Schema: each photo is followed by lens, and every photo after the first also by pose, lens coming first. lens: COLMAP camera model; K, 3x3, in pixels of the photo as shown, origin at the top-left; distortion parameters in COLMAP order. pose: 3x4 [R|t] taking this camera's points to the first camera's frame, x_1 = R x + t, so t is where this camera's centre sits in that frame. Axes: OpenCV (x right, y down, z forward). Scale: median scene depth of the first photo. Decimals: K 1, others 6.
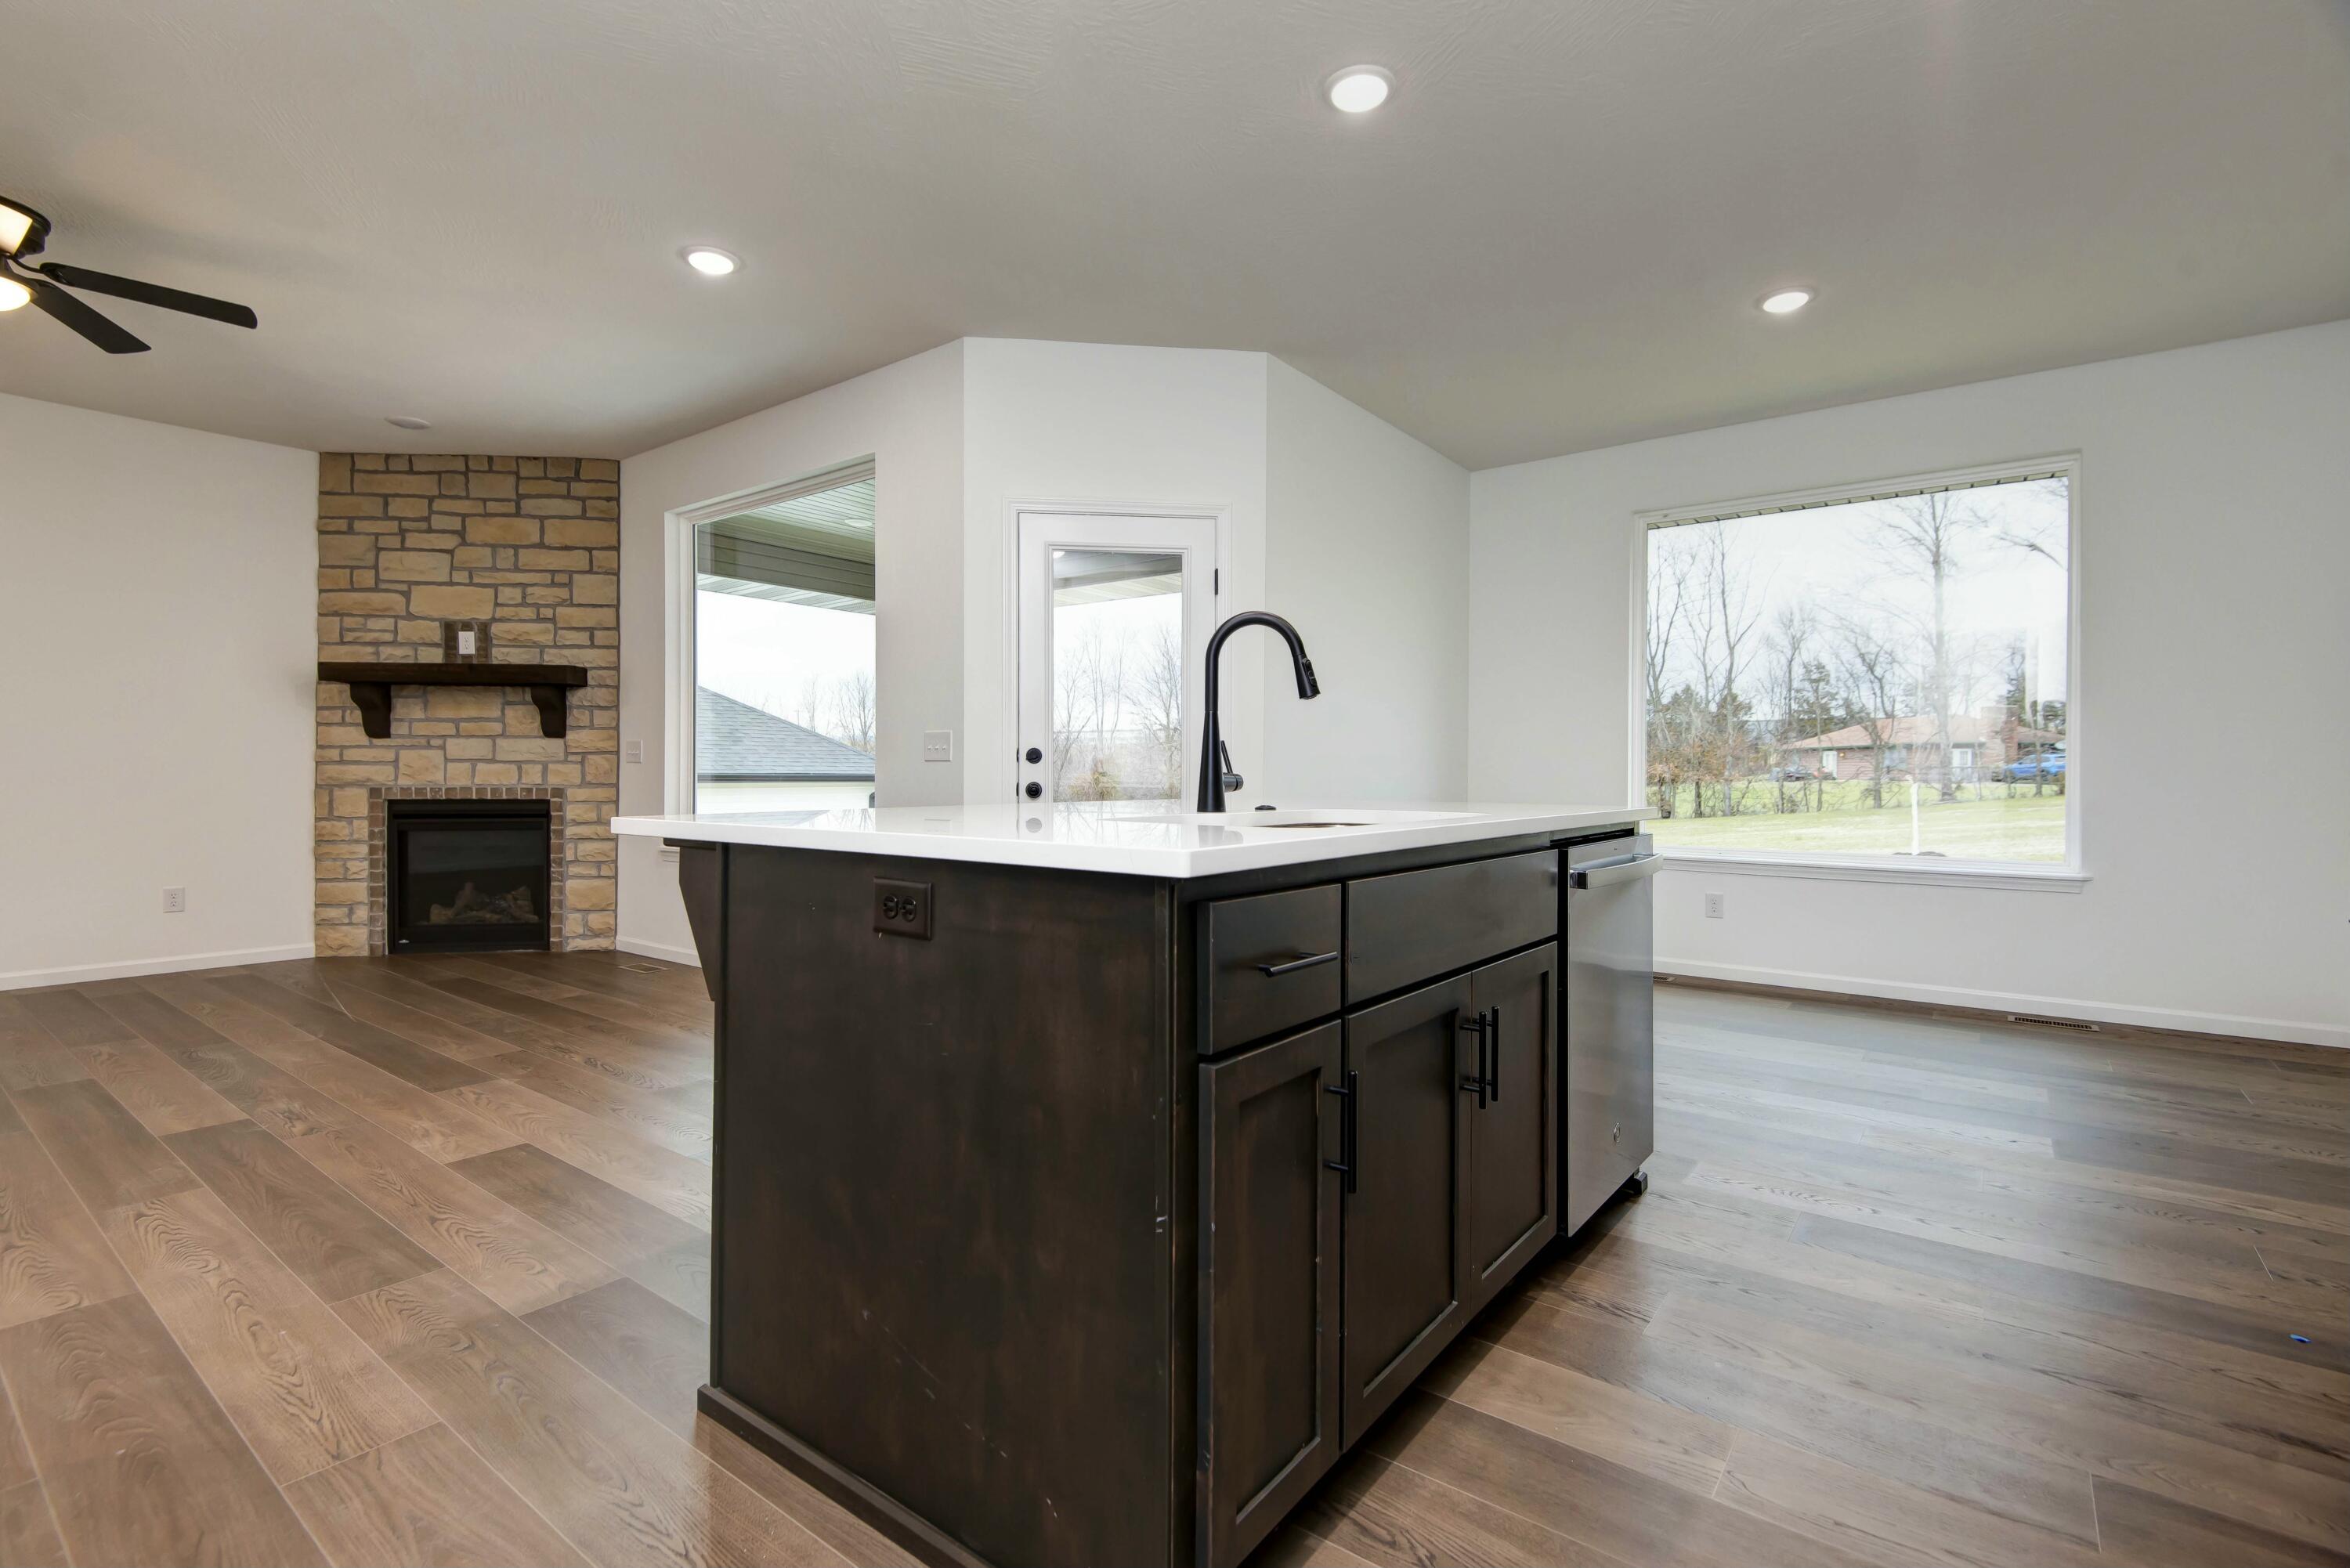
lens RADIAL K [[1071.7, 0, 1220.9], [0, 1071.7, 774.0], [0, 0, 1]] dist [0.013119, -0.006018]
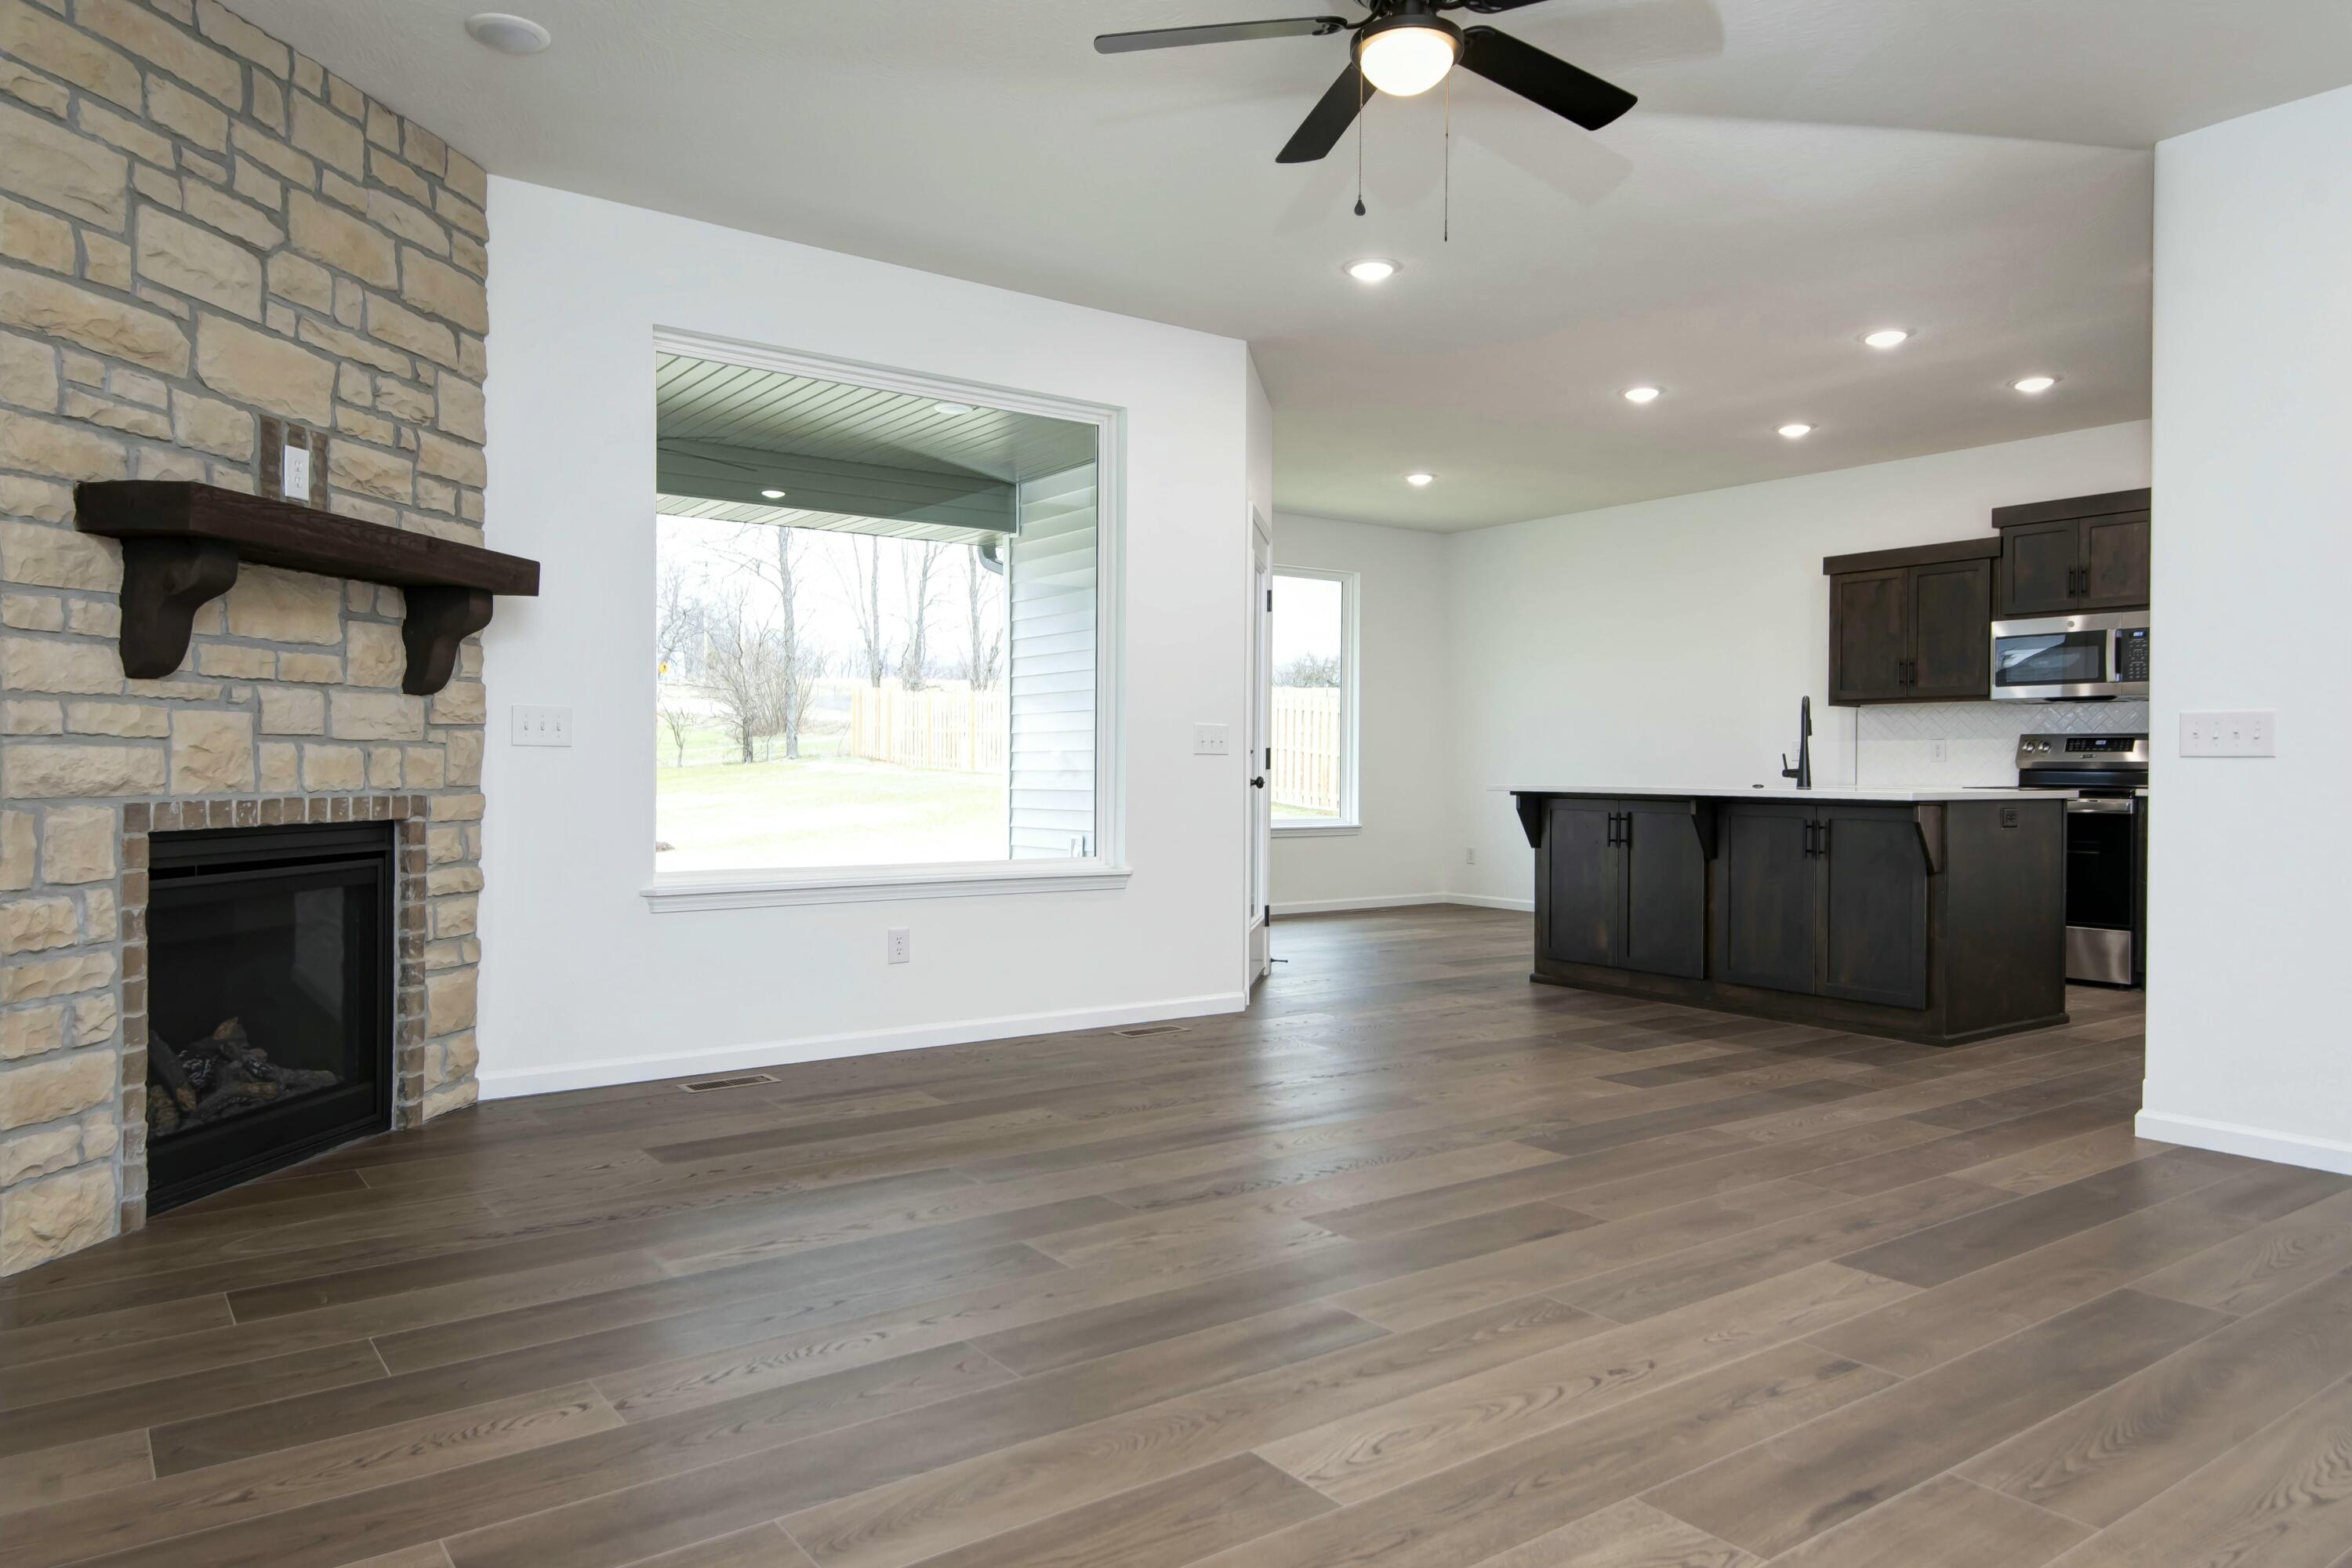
lens RADIAL K [[1491.0, 0, 1083.6], [0, 1491.0, 778.7], [0, 0, 1]] dist [0.028687, -0.018017]
pose [[0.331169, -0.009957, 0.943519, -1.180706], [-0.002480, 0.999932, 0.011423, -0.003448], [-0.943568, -0.006123, 0.331122, 0.488540]]
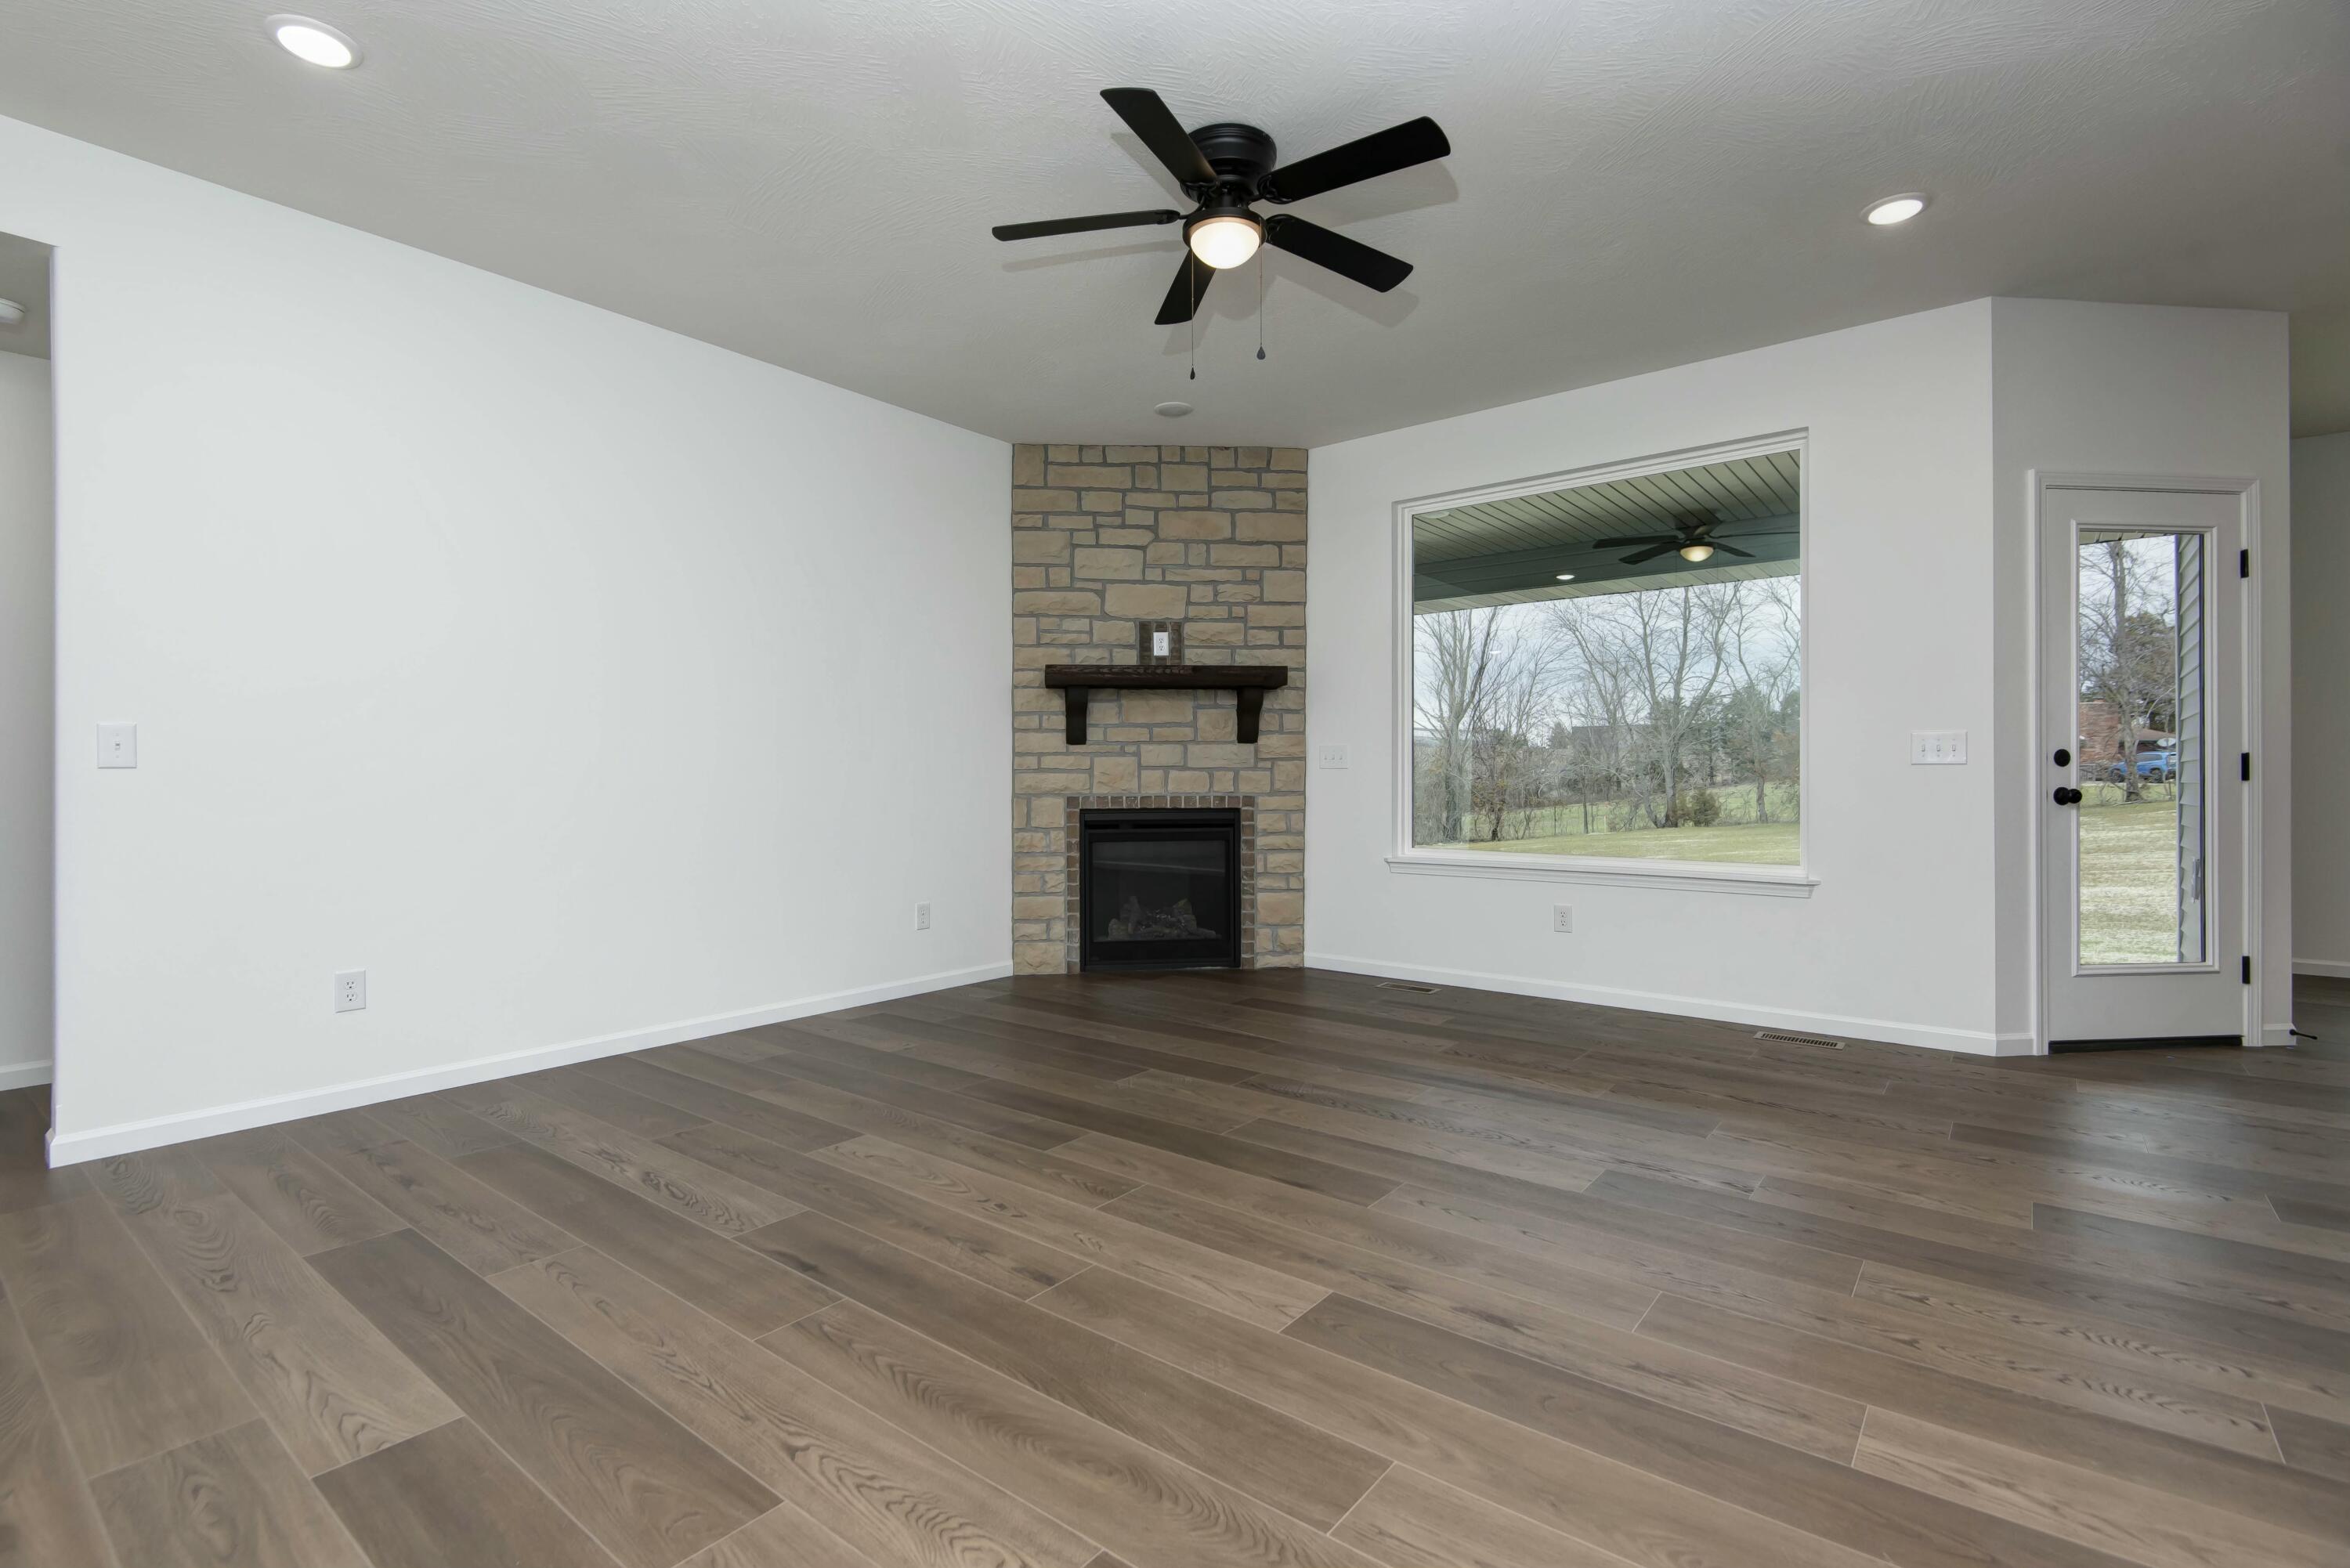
lens RADIAL K [[1071.7, 0, 1209.5], [0, 1071.7, 780.2], [0, 0, 1]] dist [0.013119, -0.006018]
pose [[0.999756, -0.005874, -0.021295, -0.638923], [0.005939, 0.999978, 0.002973, -0.004062], [0.021277, -0.003099, 0.999769, 0.055752]]
